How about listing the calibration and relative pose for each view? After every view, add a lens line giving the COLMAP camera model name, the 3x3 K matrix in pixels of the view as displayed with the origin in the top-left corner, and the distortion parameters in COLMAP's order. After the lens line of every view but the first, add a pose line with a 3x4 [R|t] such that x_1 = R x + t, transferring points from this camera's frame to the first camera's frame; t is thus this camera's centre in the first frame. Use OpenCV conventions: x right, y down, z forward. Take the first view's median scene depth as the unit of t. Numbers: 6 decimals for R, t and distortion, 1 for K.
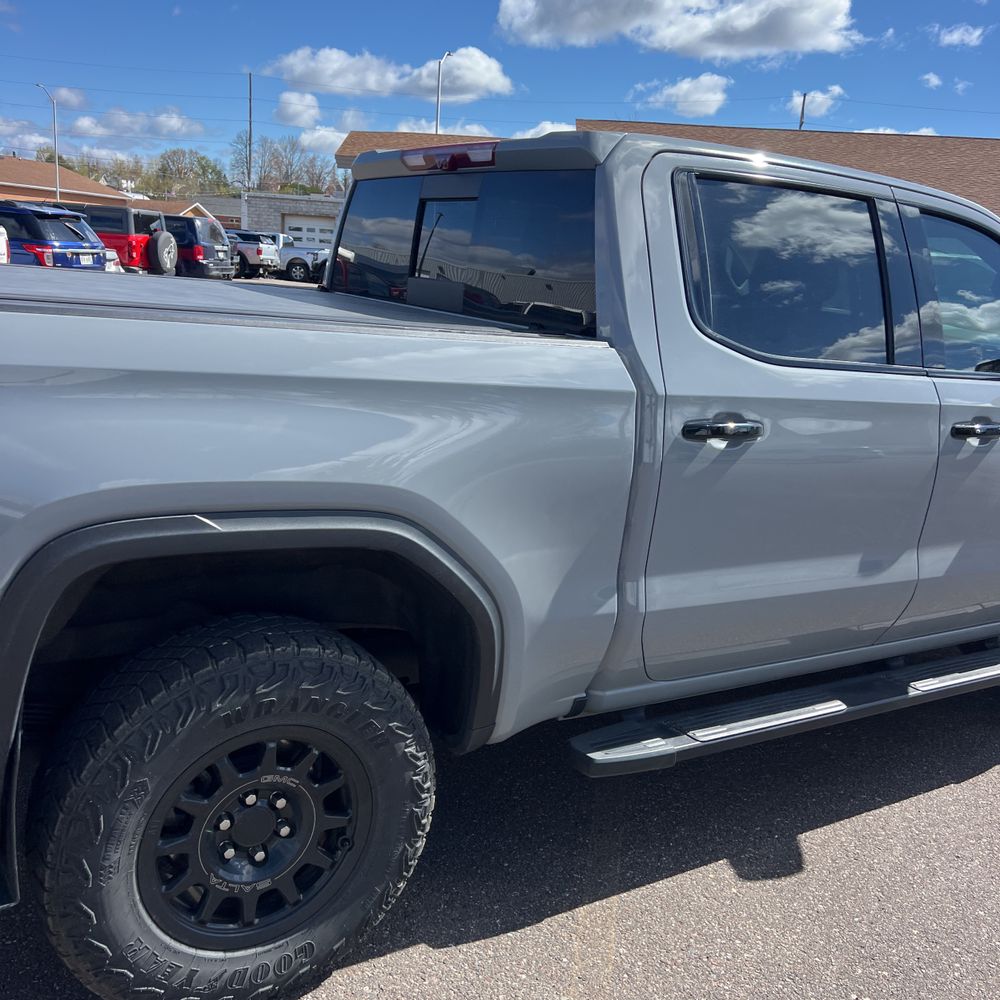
lens RADIAL K [[1018.7, 0, 498.6], [0, 1018.7, 486.6], [0, 0, 1]] dist [0.021314, -0.023946]
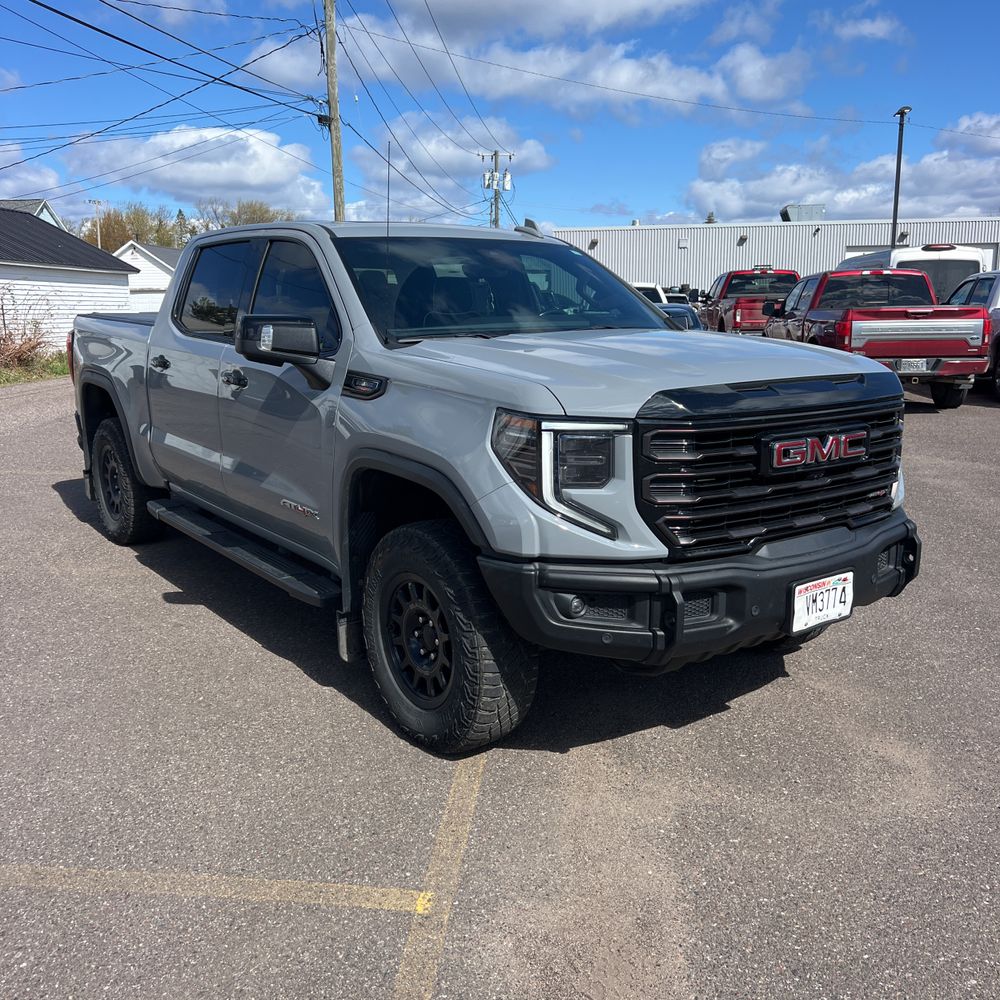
lens RADIAL K [[1009.3, 0, 486.9], [0, 1009.3, 498.5], [0, 0, 1]] dist [0.050064, -0.034604]
pose [[0.058105, 0.110705, -0.992153, 2.126576], [-0.213036, 0.972315, 0.096016, -0.113338], [0.975315, 0.205785, 0.080081, 1.360932]]
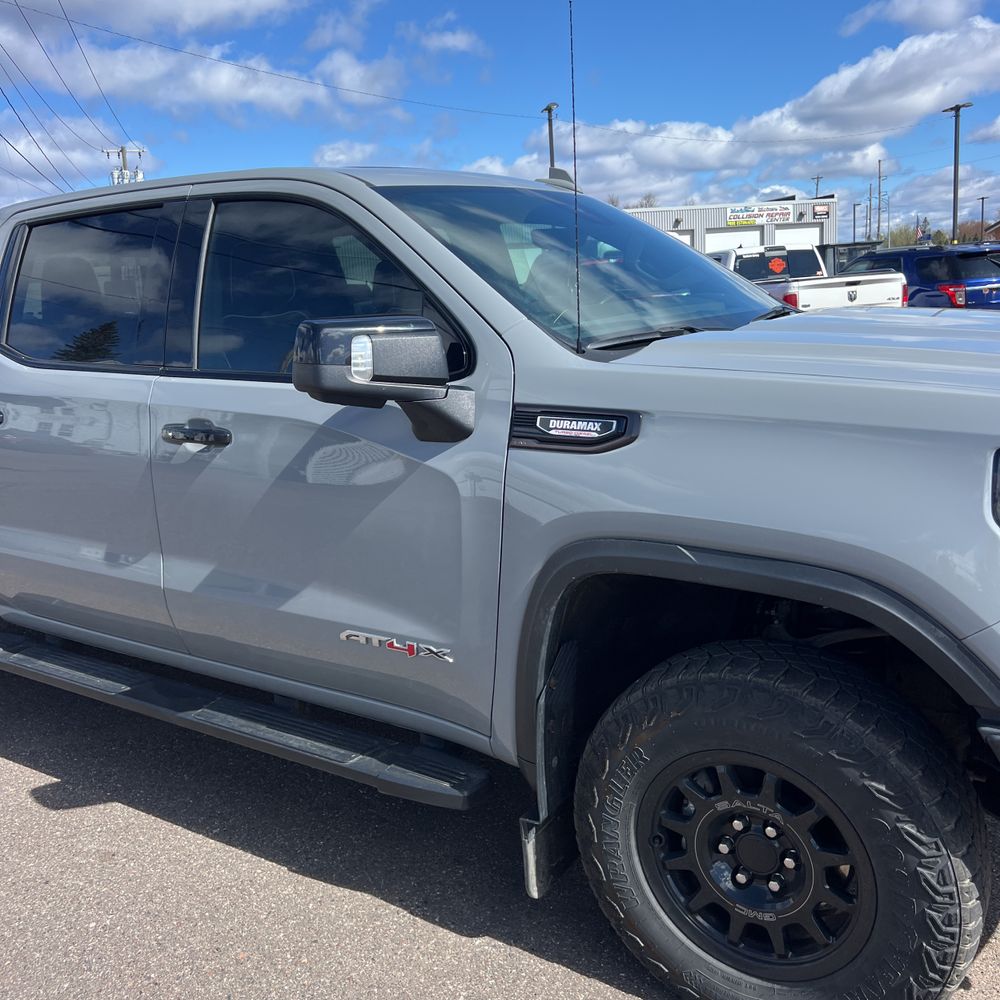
lens RADIAL K [[1009.3, 0, 486.9], [0, 1009.3, 498.5], [0, 0, 1]] dist [0.050064, -0.034604]
pose [[0.391743, 0.082054, -0.916408, 1.471553], [-0.117603, 0.992311, 0.038578, -0.067312], [0.912528, 0.092660, 0.398381, 0.939195]]
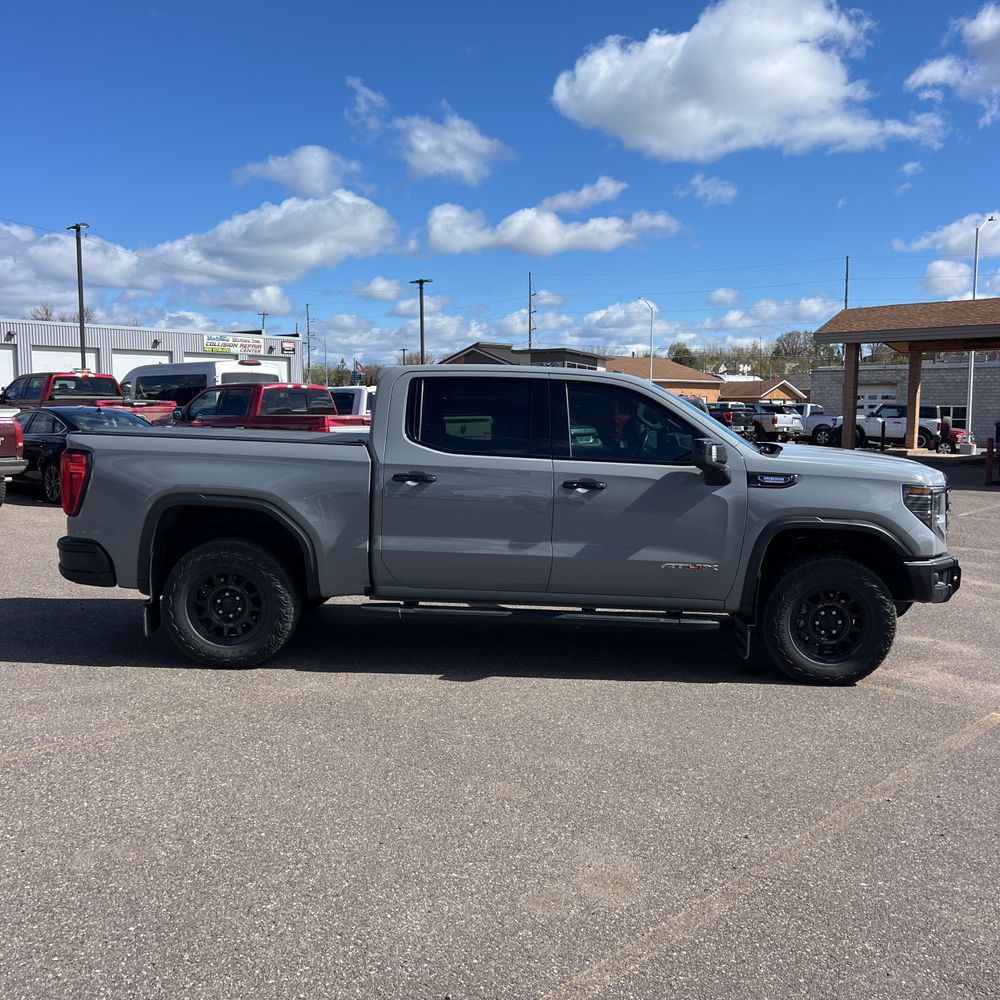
lens RADIAL K [[1000.0, 0, 487.5], [0, 1000.0, 480.3], [0, 0, 1]] dist [0.098970, -0.321359]
pose [[0.827892, -0.024432, -0.560356, 1.514239], [-0.071780, 0.986221, -0.149050, 0.262148], [0.556276, 0.163620, 0.814730, -0.775912]]
